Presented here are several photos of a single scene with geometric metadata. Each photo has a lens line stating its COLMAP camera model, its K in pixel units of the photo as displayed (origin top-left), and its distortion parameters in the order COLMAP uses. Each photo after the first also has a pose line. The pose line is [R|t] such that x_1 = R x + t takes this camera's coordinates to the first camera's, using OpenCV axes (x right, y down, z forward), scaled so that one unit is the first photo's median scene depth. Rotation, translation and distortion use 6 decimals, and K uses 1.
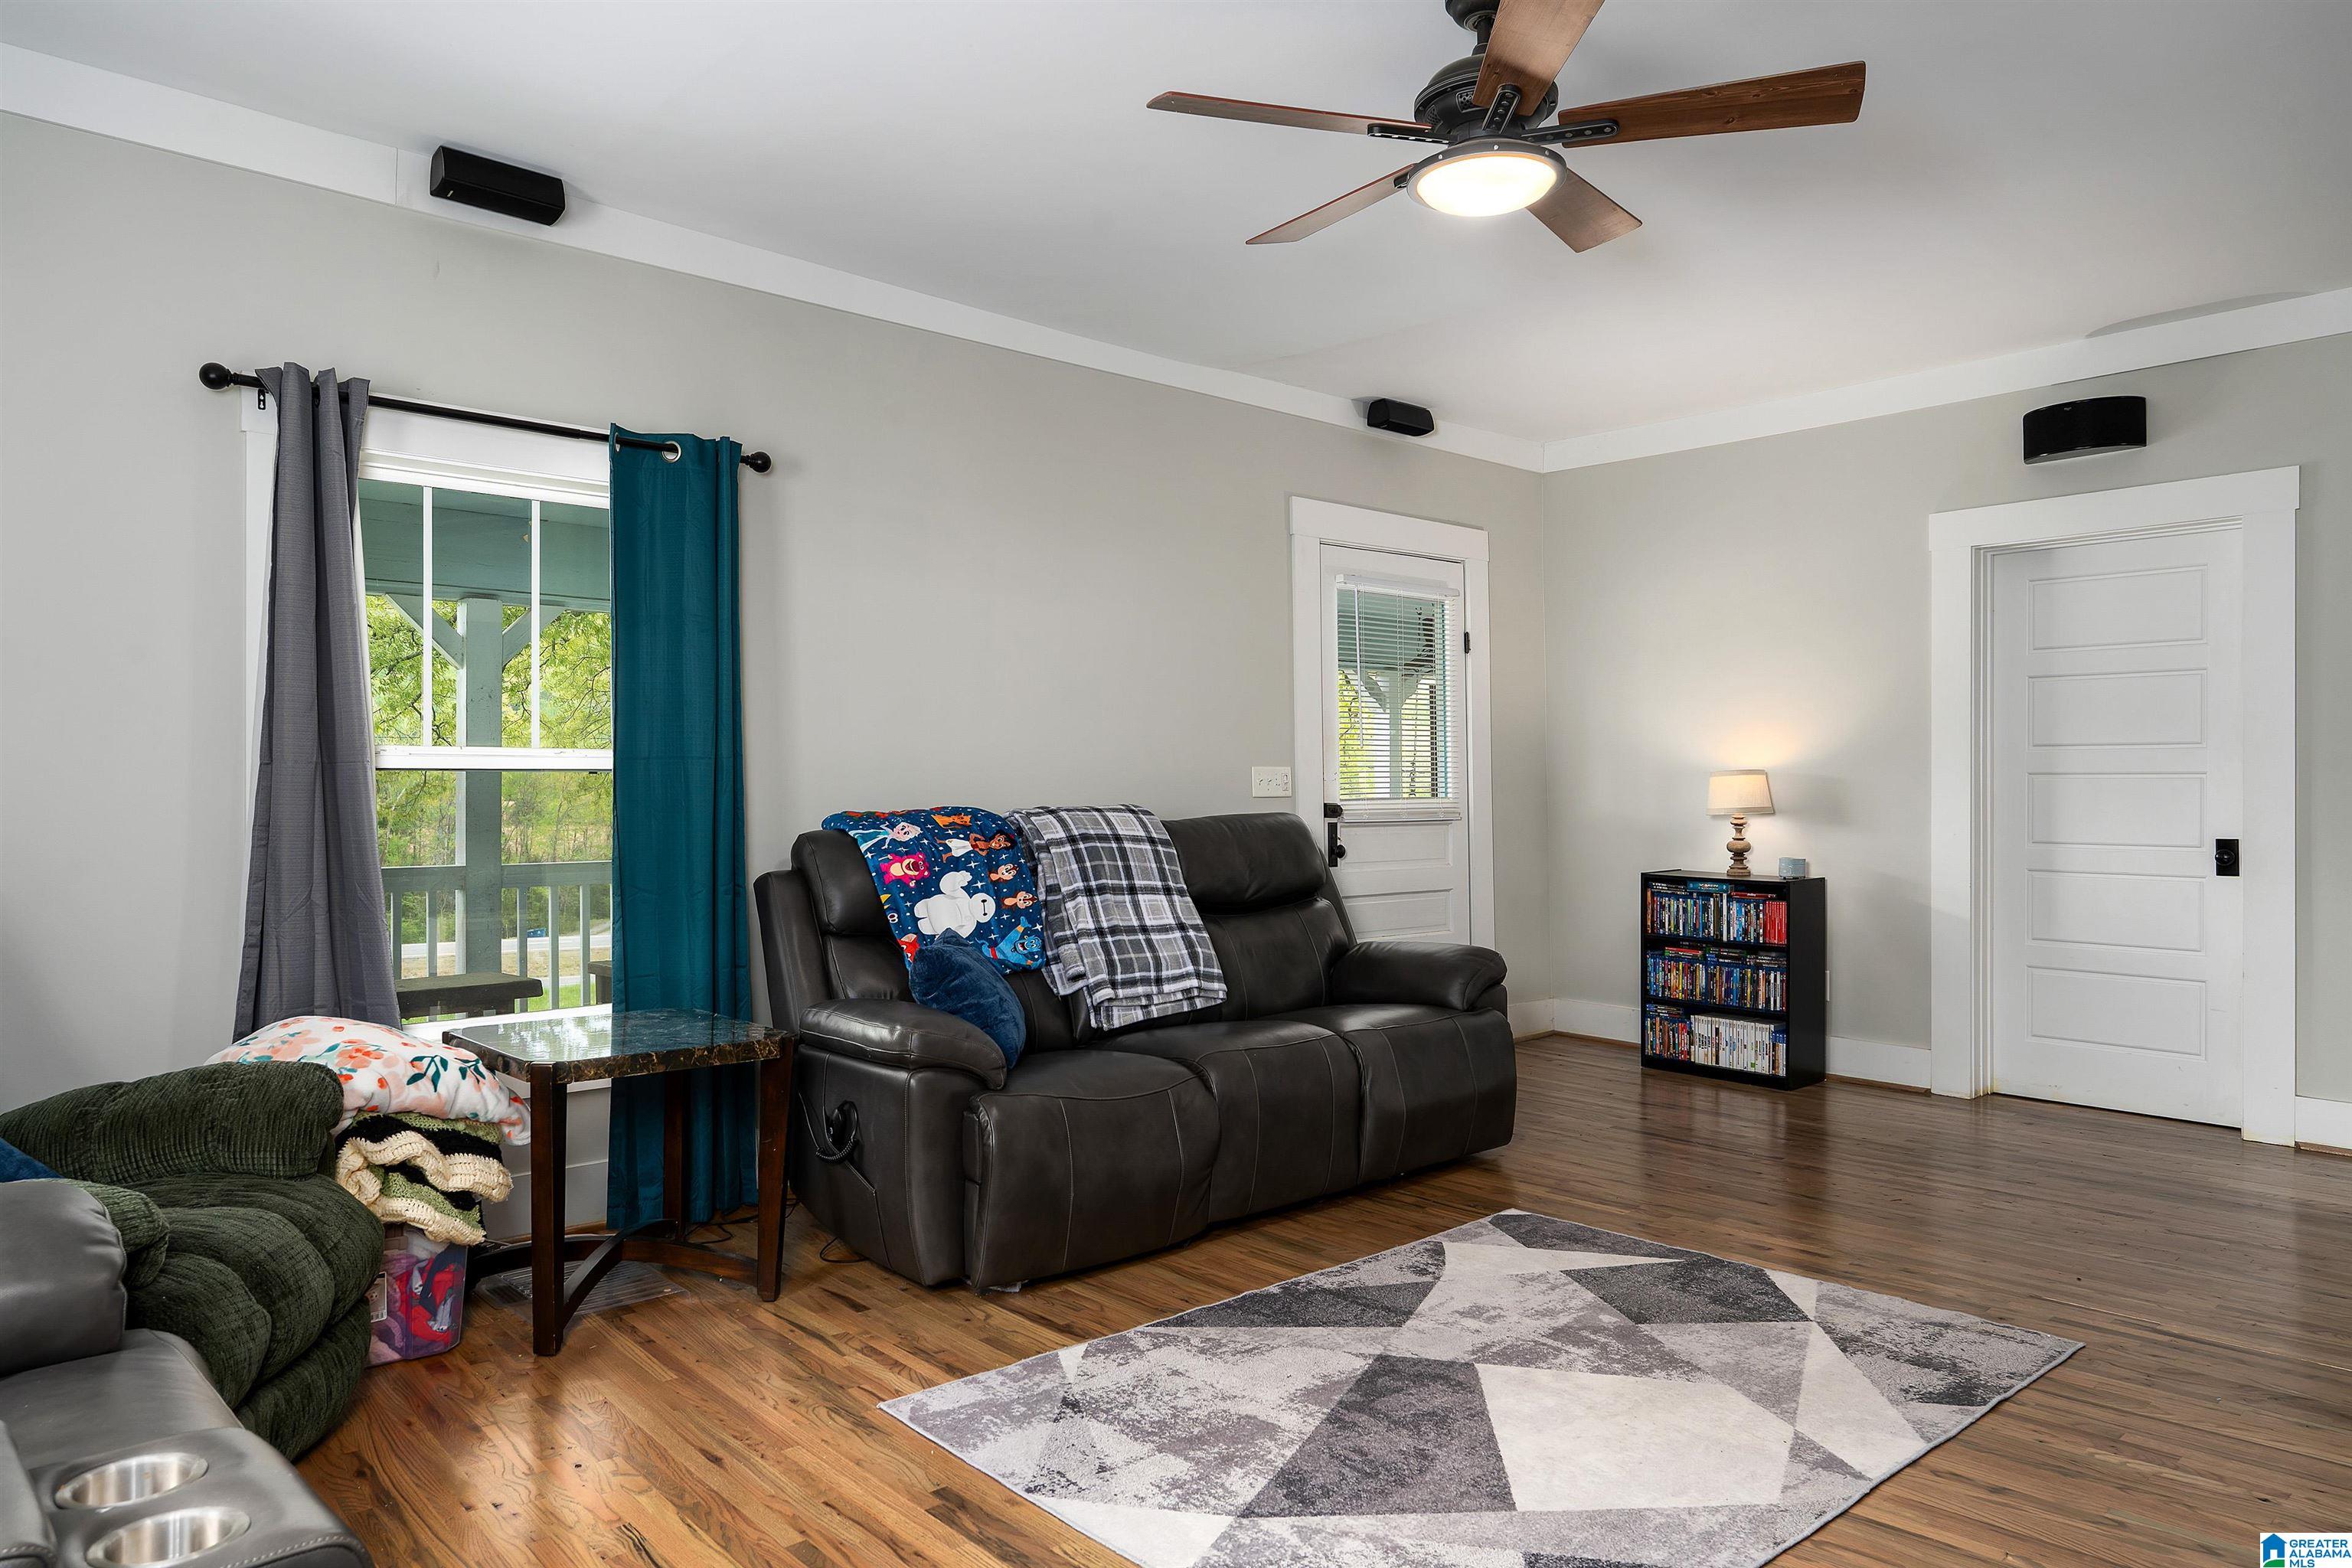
lens RADIAL K [[1484.4, 0, 1176.0], [0, 1484.4, 784.0], [0, 0, 1]] dist [-0.006063, -0.001128]
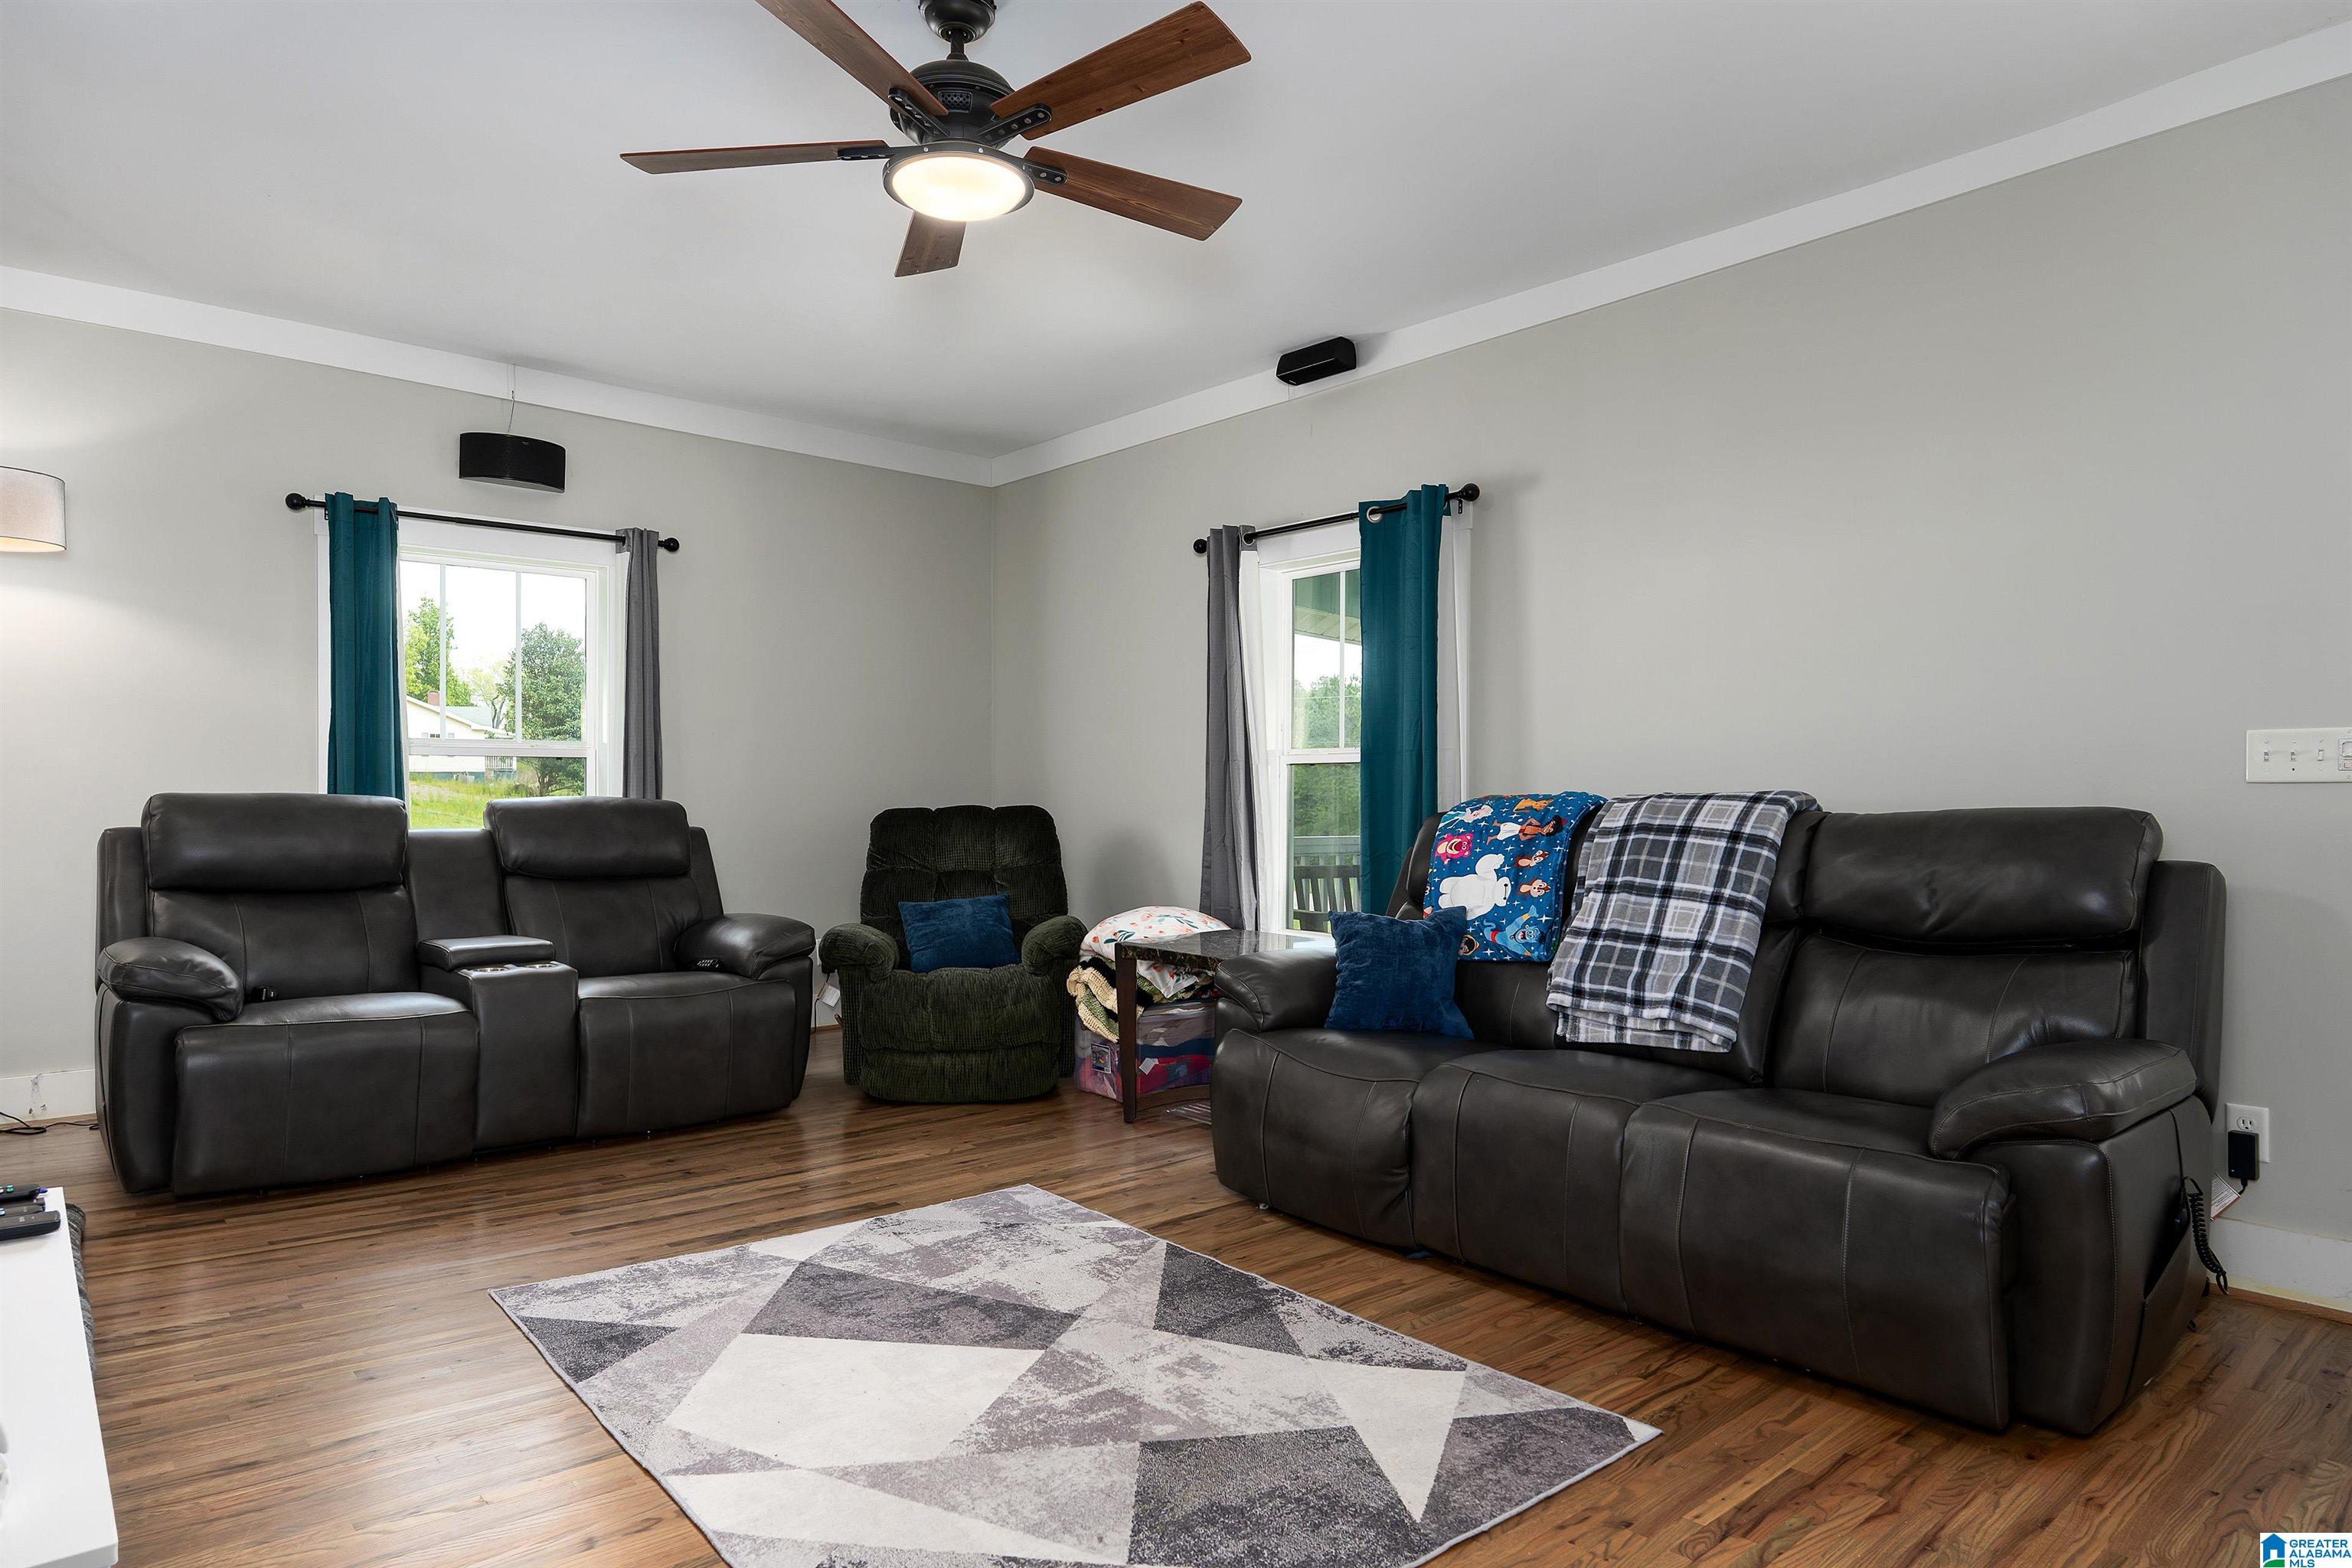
lens RADIAL K [[1371.1, 0, 1176.0], [0, 1371.1, 784.0], [0, 0, 1]] dist [-0.000098, 0.000265]
pose [[-0.012550, -0.001181, -0.999921, 1.018071], [0.004632, 0.999989, -0.001239, 0.013480], [0.999911, -0.004647, -0.012545, 1.004473]]
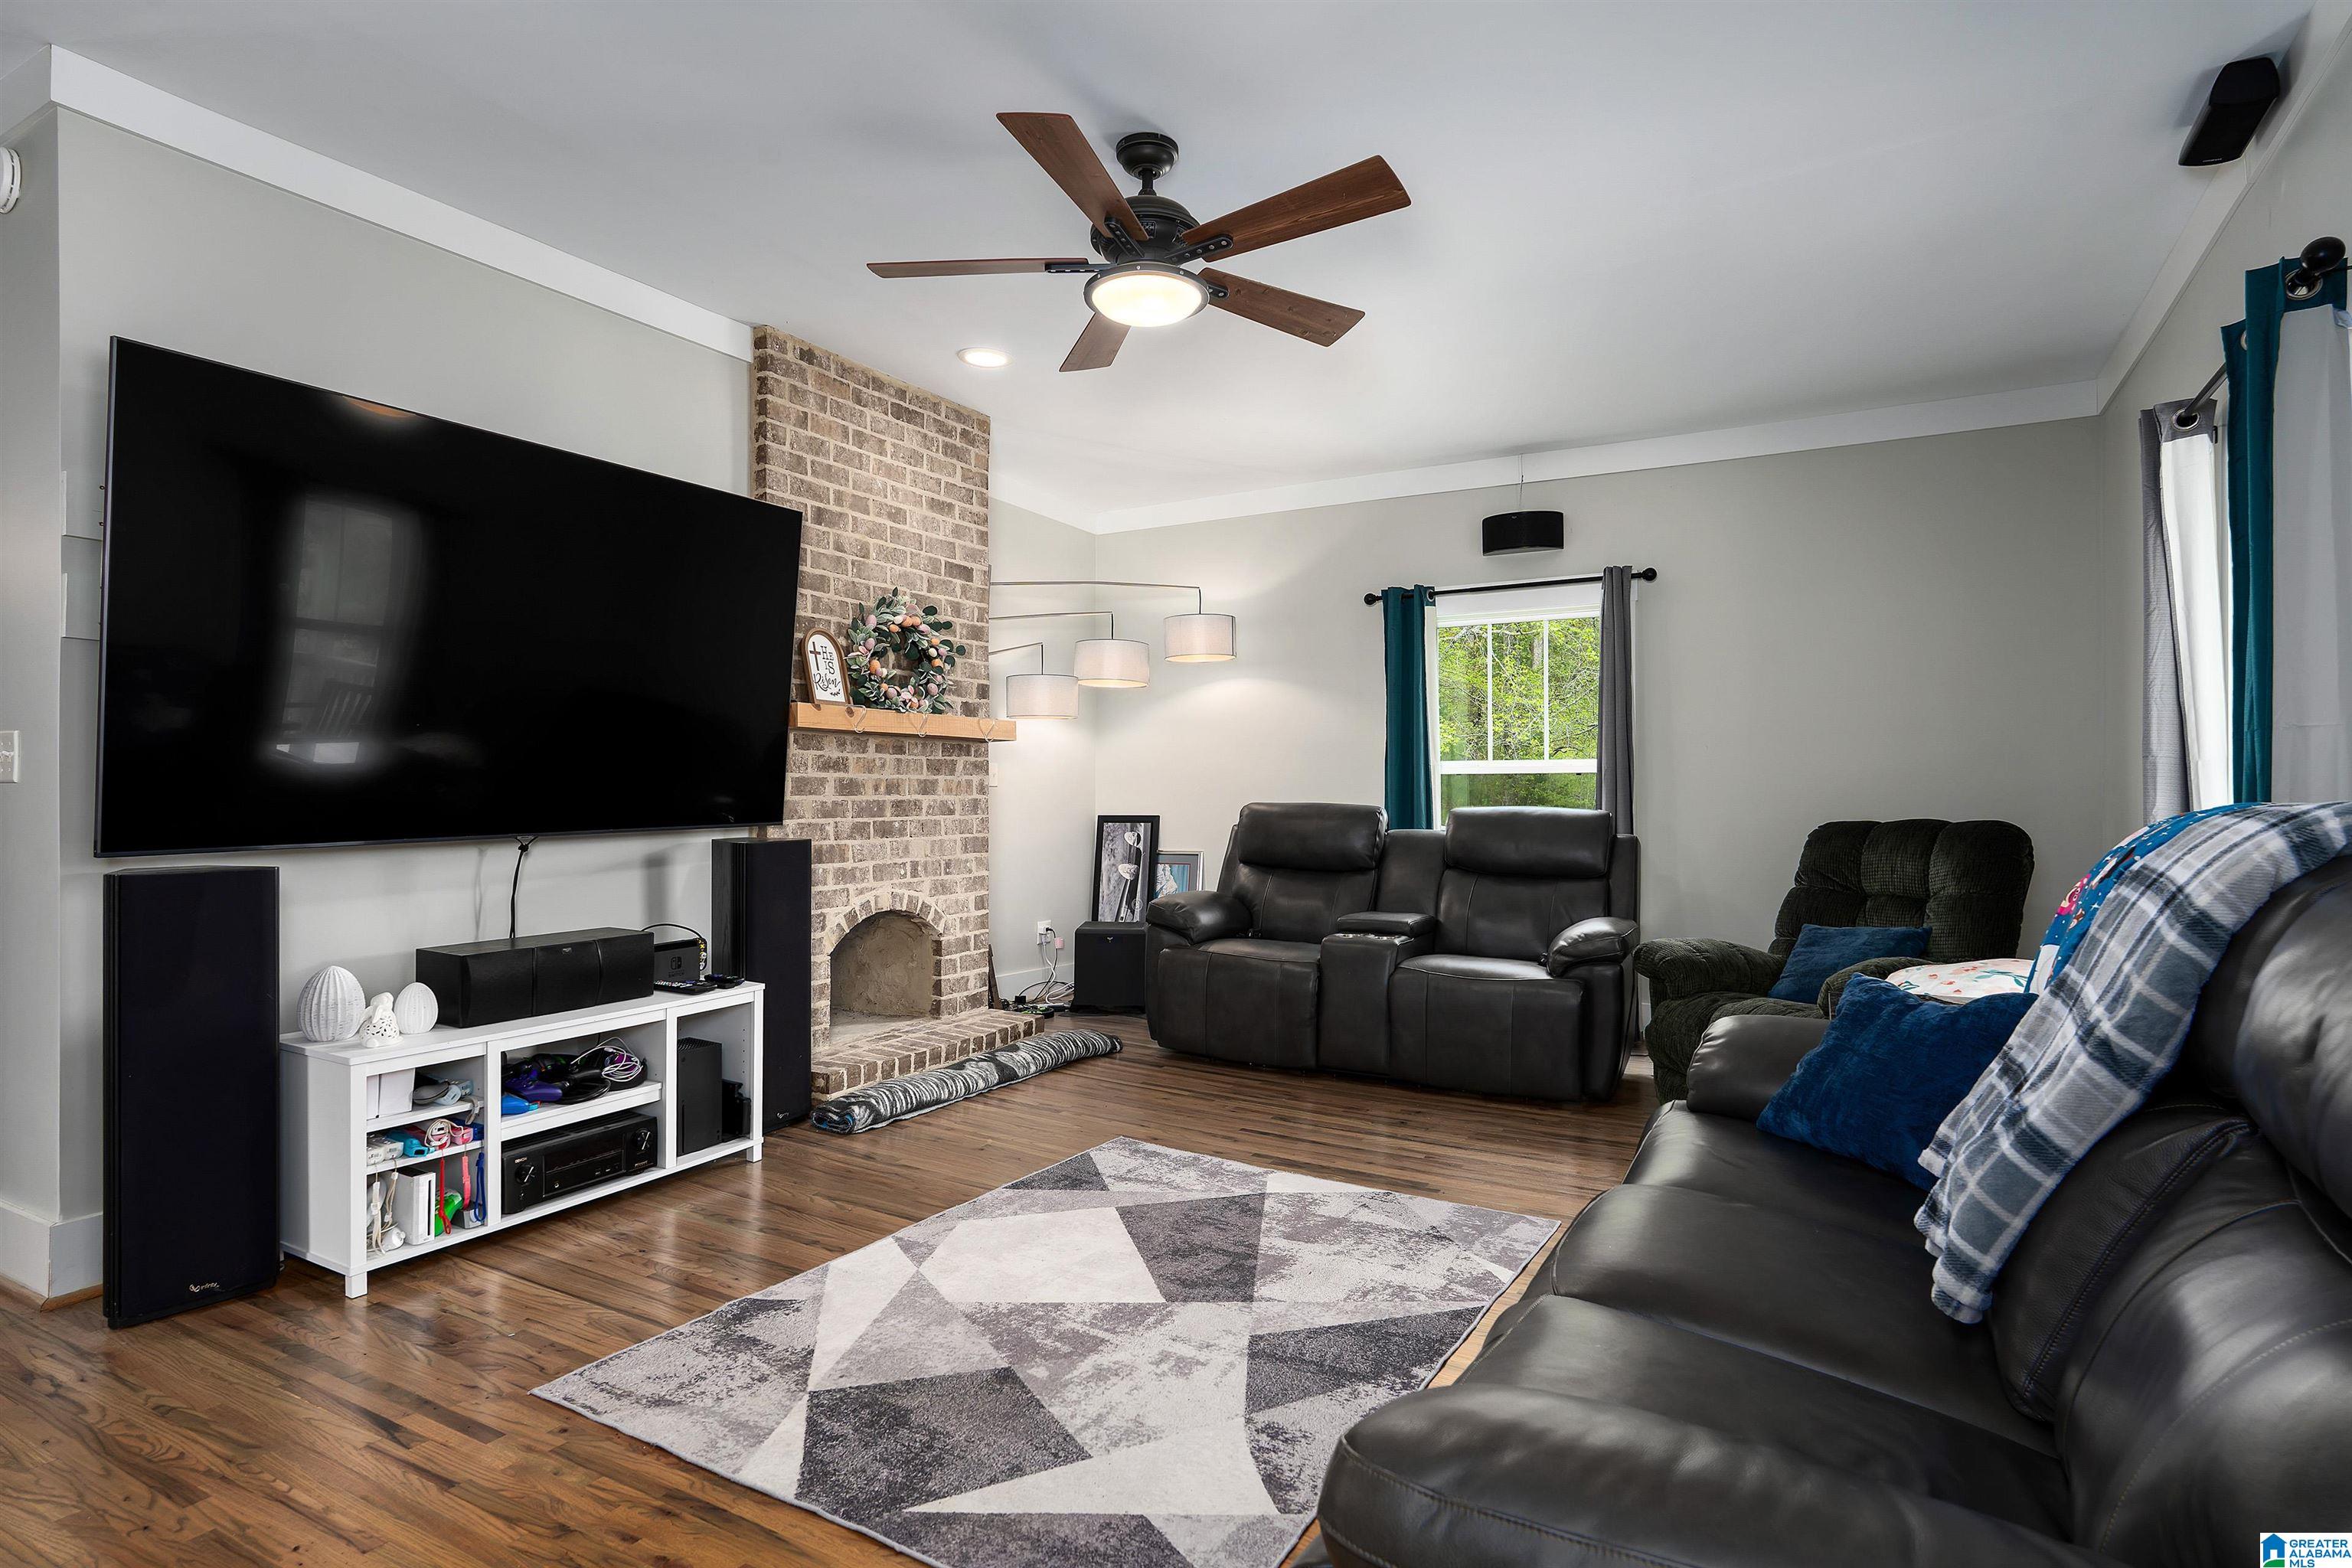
lens RADIAL K [[1217.8, 0, 1176.0], [0, 1217.8, 784.0], [0, 0, 1]] dist [-0.021669, 0.000026]
pose [[-0.947624, -0.002108, -0.319380, 0.441490], [0.003543, 0.999847, -0.017114, 0.018710], [0.319367, -0.017349, -0.947472, 1.702326]]
